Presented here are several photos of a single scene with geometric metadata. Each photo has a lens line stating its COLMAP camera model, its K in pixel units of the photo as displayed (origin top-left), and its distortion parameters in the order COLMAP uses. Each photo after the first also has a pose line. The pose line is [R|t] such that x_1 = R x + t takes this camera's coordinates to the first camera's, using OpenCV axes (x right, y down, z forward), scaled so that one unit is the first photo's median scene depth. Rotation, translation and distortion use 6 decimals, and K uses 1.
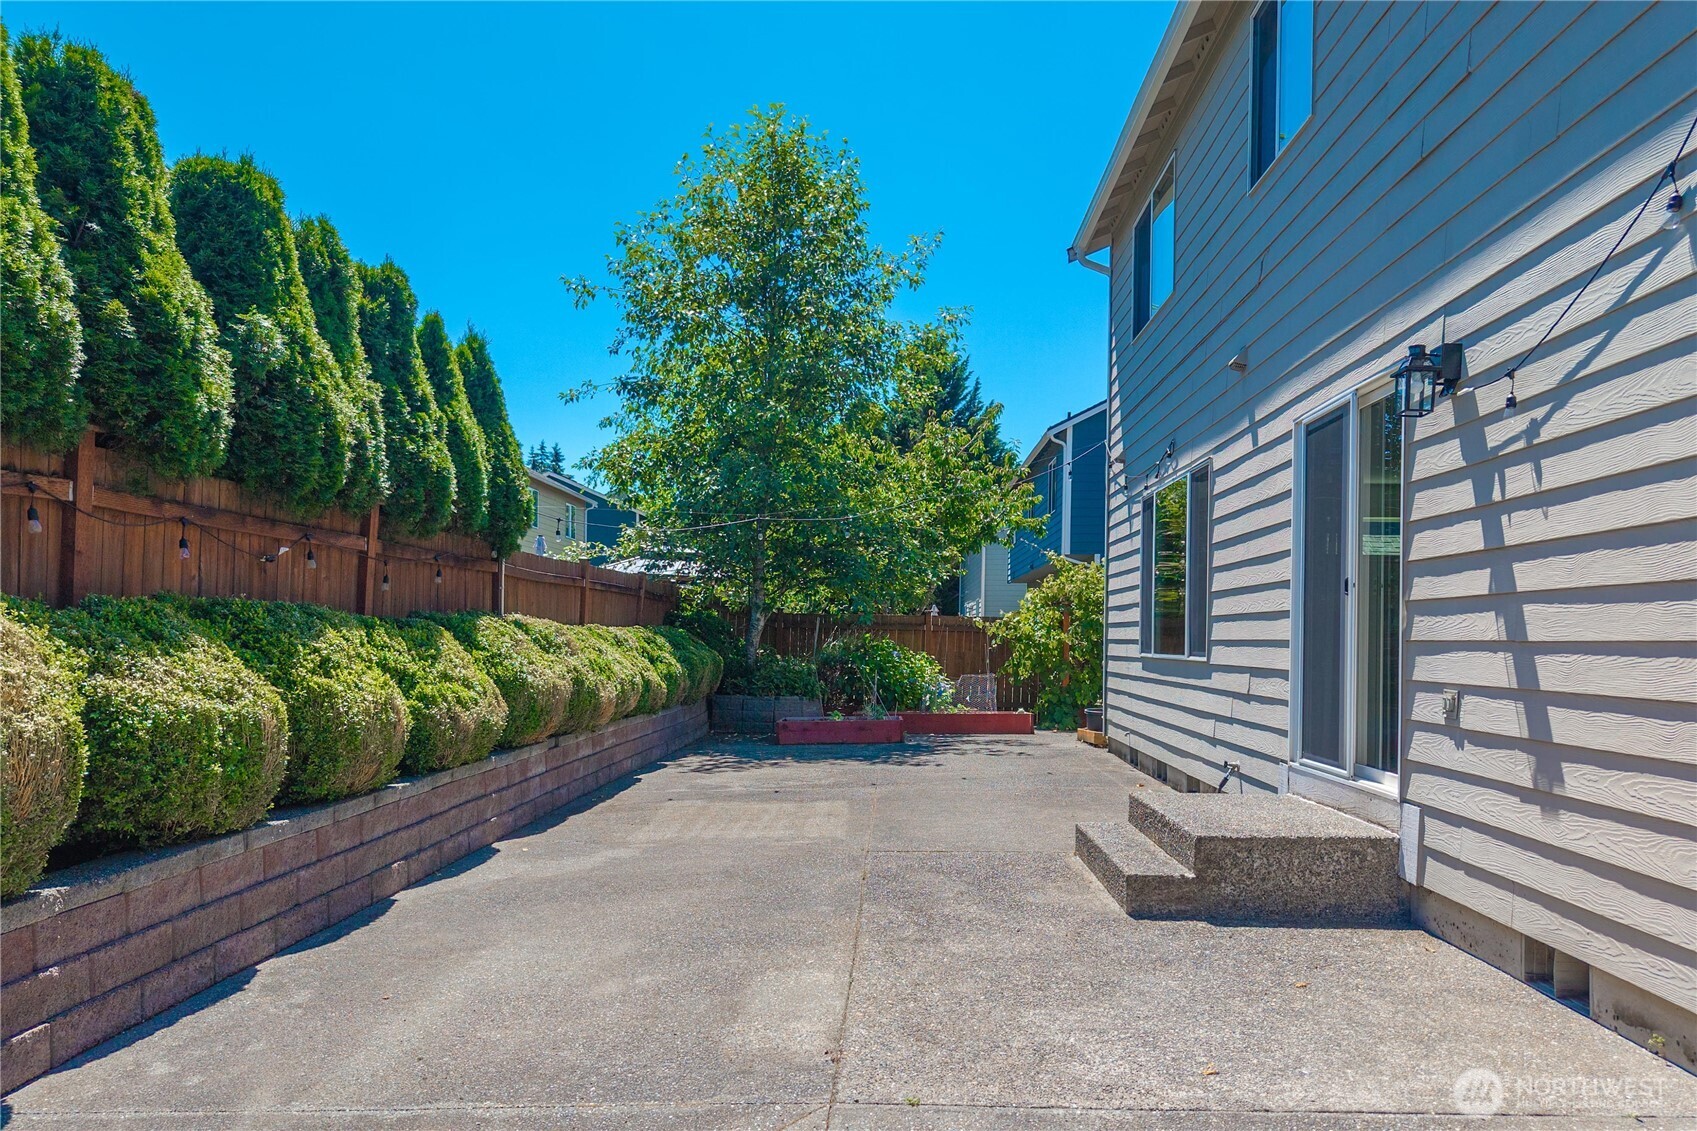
lens RADIAL K [[1251.8, 0, 847.7], [0, 1251.8, 570.1], [0, 0, 1]] dist [0.002080, 0.002288]
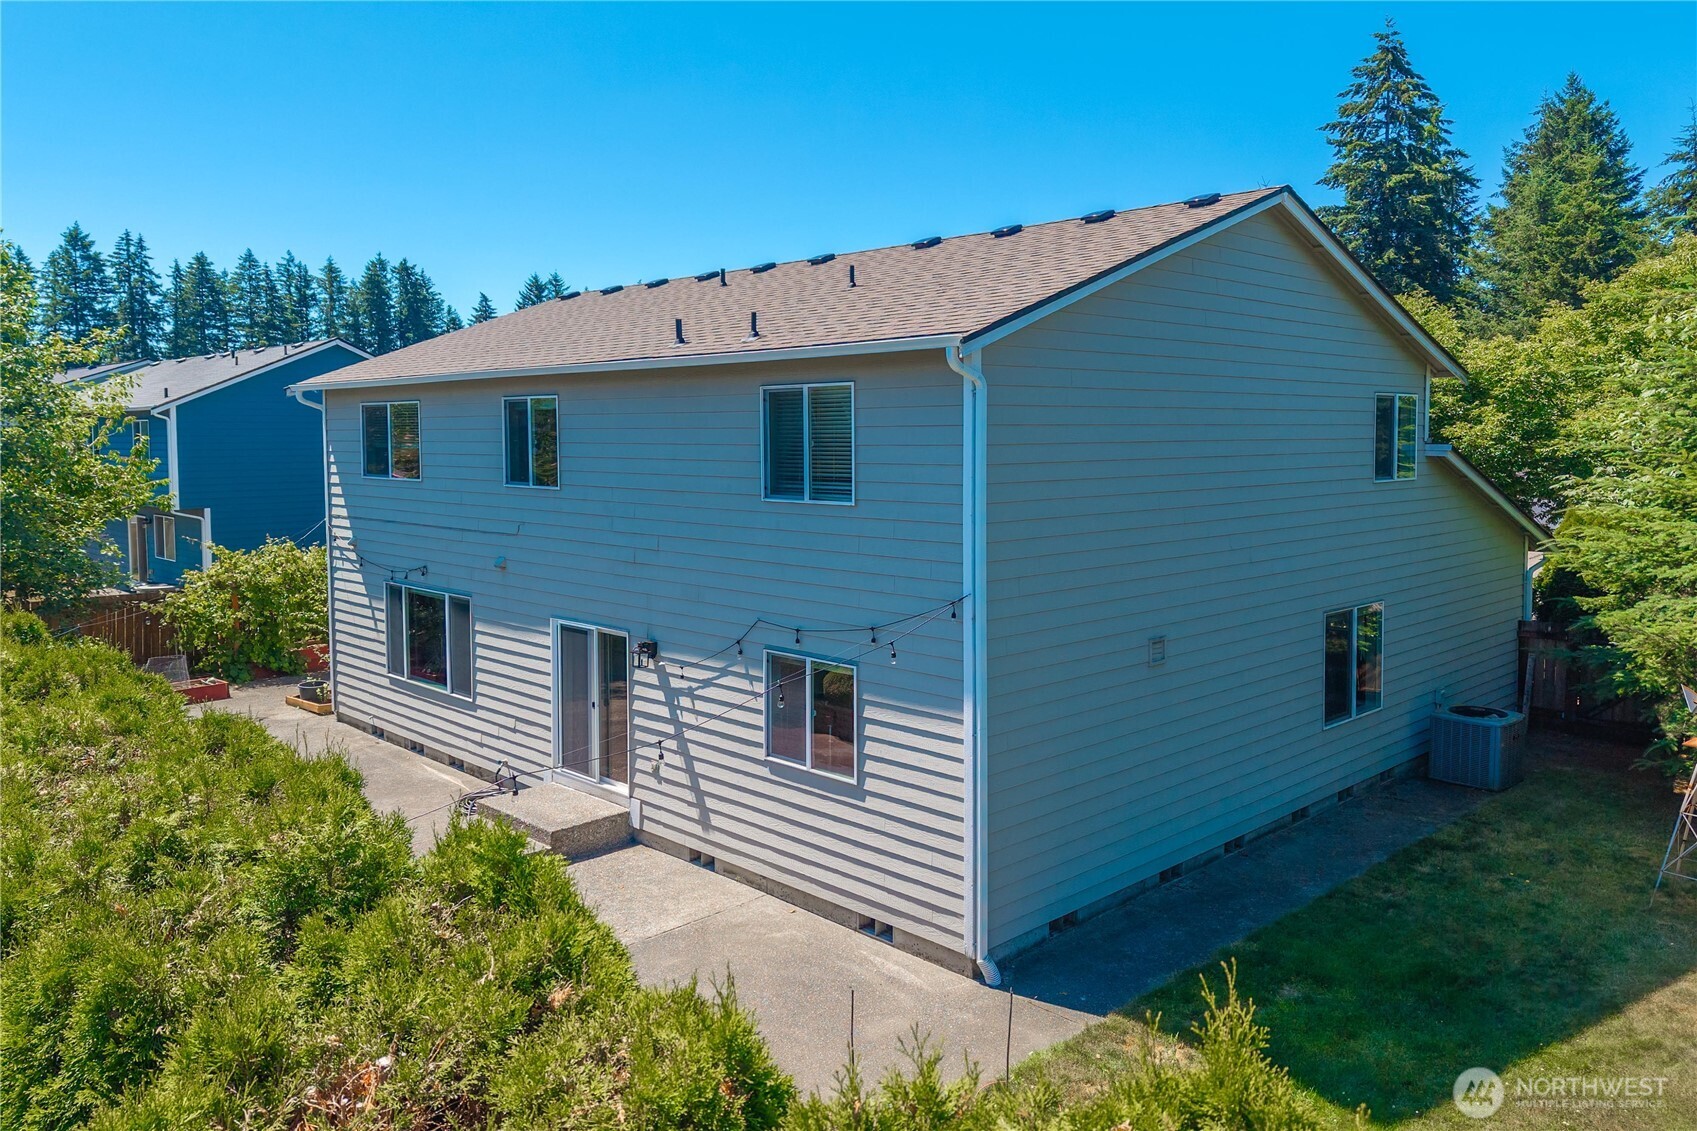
lens RADIAL K [[1251.8, 0, 846.4], [0, 1251.8, 566.2], [0, 0, 1]] dist [0.002080, 0.002288]
pose [[0.677087, -0.151530, 0.720133, -0.929928], [0.007395, 0.979922, 0.199243, -0.713464], [-0.735866, -0.129580, 0.664613, -0.855708]]
